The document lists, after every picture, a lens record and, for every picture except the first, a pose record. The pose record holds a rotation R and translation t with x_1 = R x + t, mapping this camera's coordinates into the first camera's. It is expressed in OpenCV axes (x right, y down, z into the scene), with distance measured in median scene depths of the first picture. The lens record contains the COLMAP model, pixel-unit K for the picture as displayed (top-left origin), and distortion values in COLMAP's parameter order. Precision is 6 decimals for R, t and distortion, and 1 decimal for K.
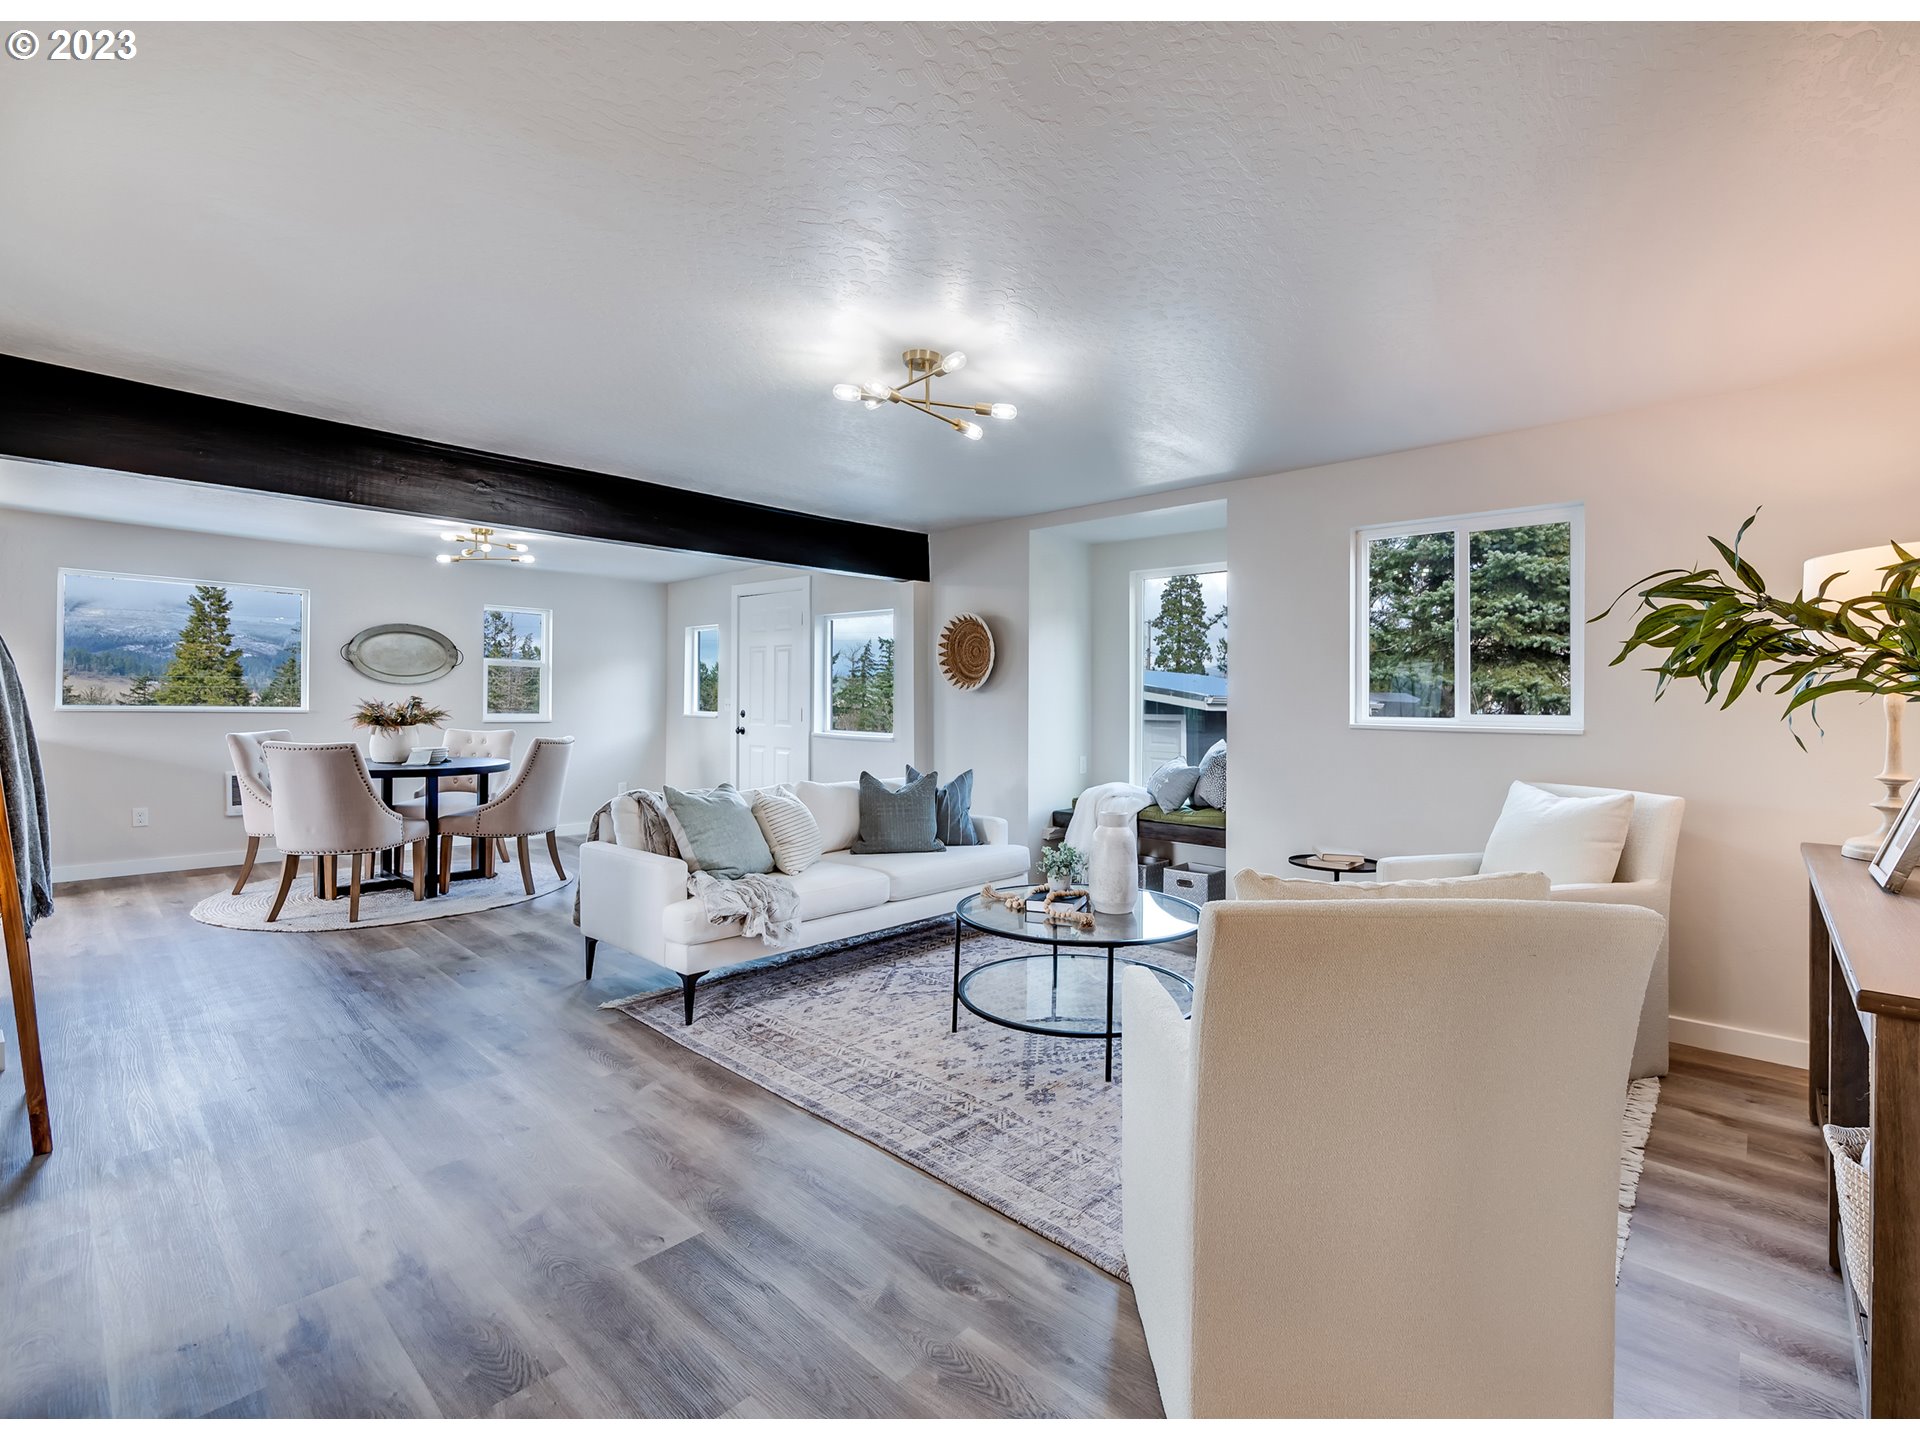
lens RADIAL K [[869.3, 0, 978.3], [0, 869.3, 702.3], [0, 0, 1]] dist [-0.000907, -0.001468]
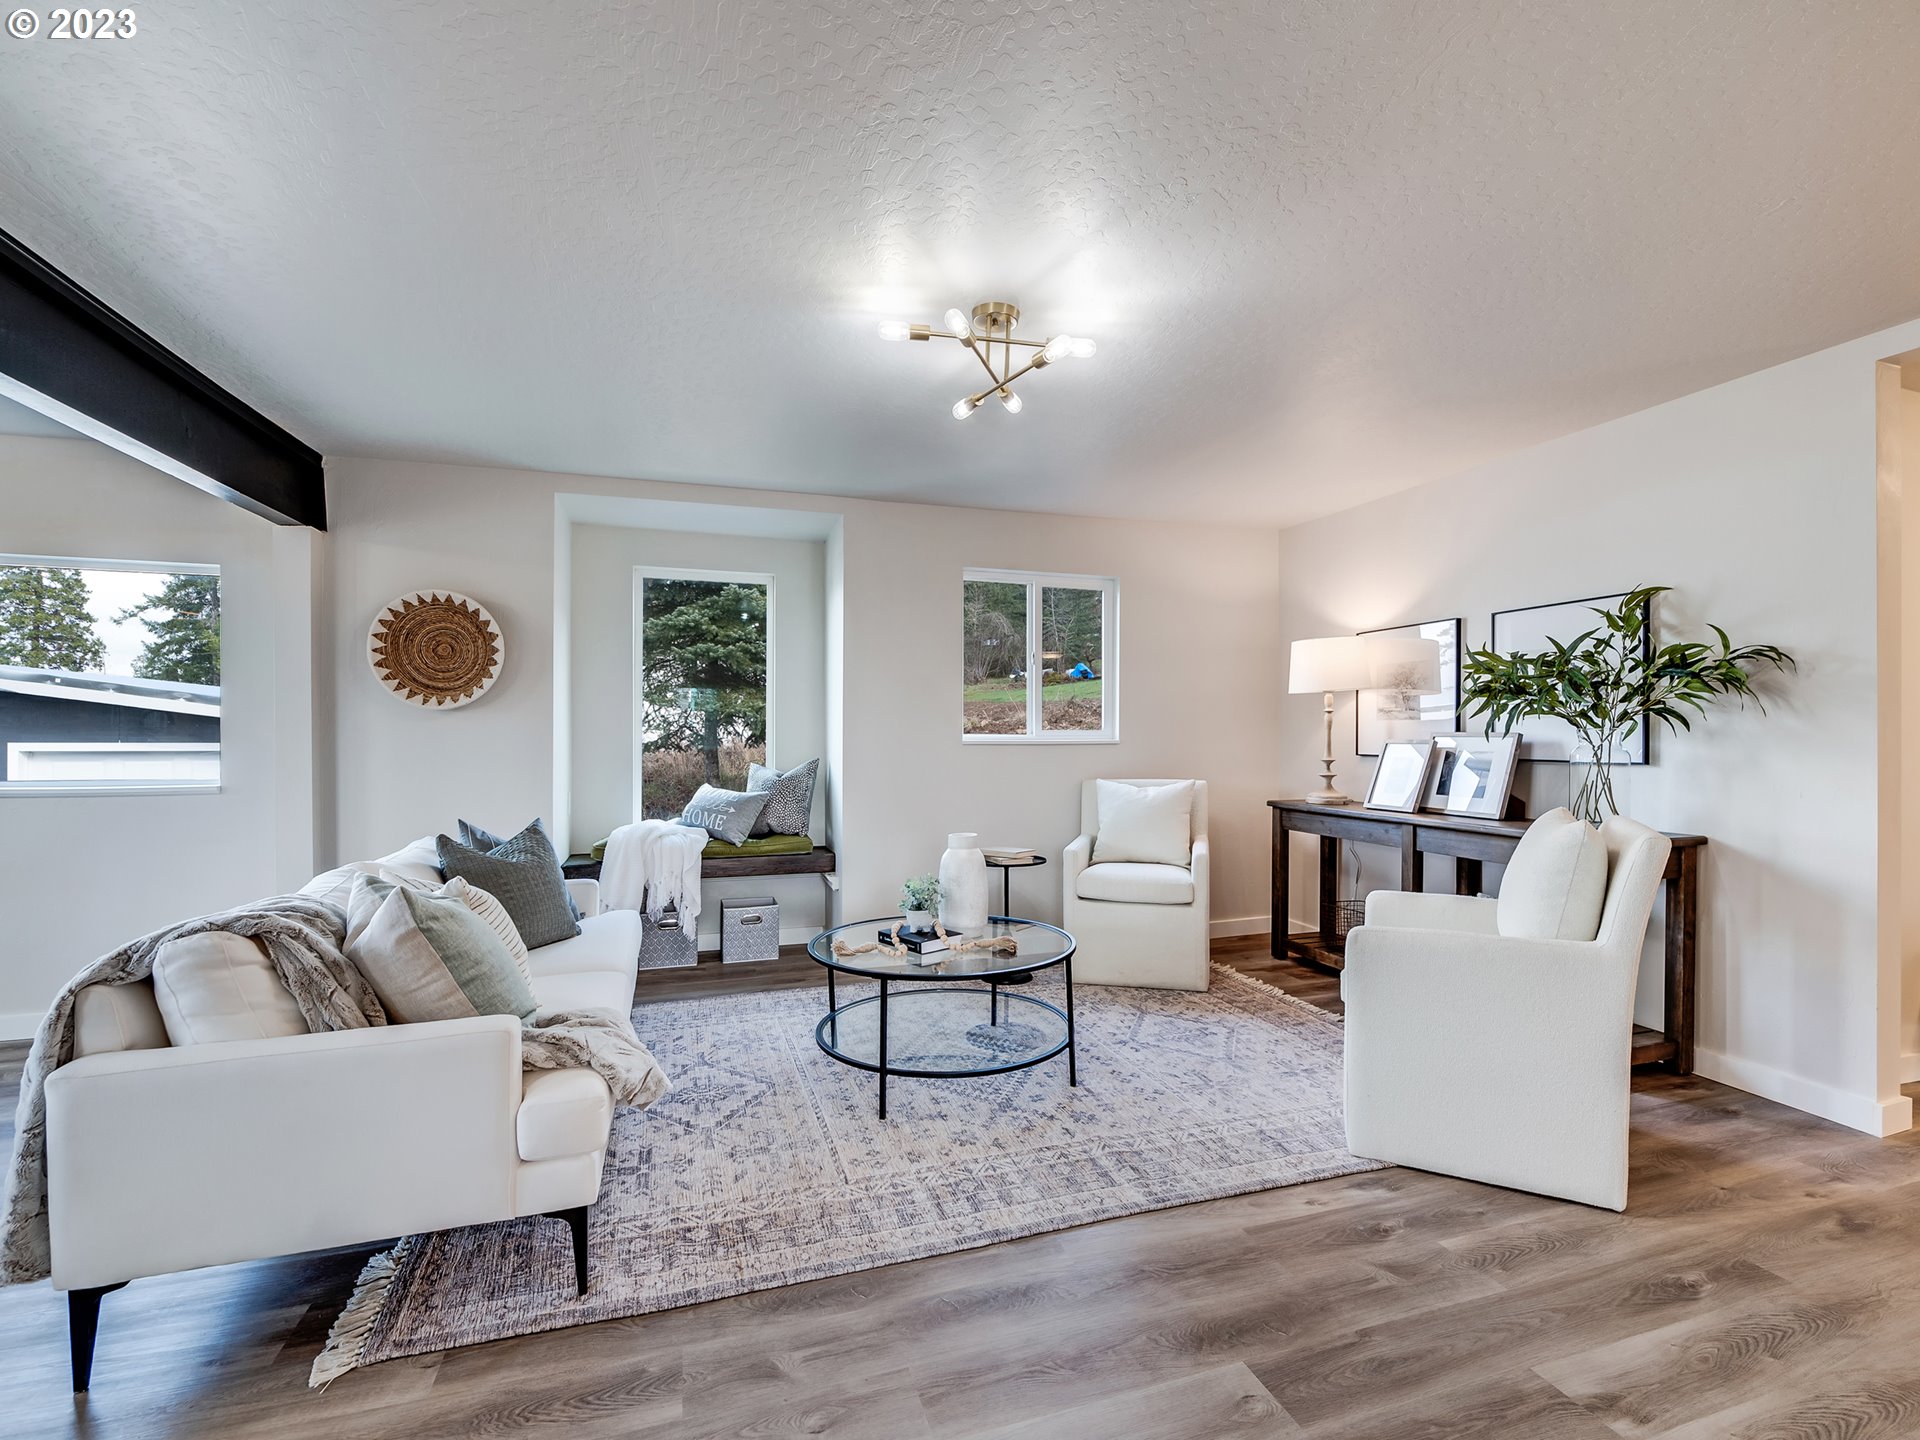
lens RADIAL K [[914.0, 0, 972.2], [0, 914.0, 738.7], [0, 0, 1]] dist [-0.002209, -0.000656]
pose [[0.486274, -0.018649, 0.873607, -0.803105], [0.006691, 0.999822, 0.017620, 0.002784], [-0.873781, -0.002723, 0.486312, 0.546998]]
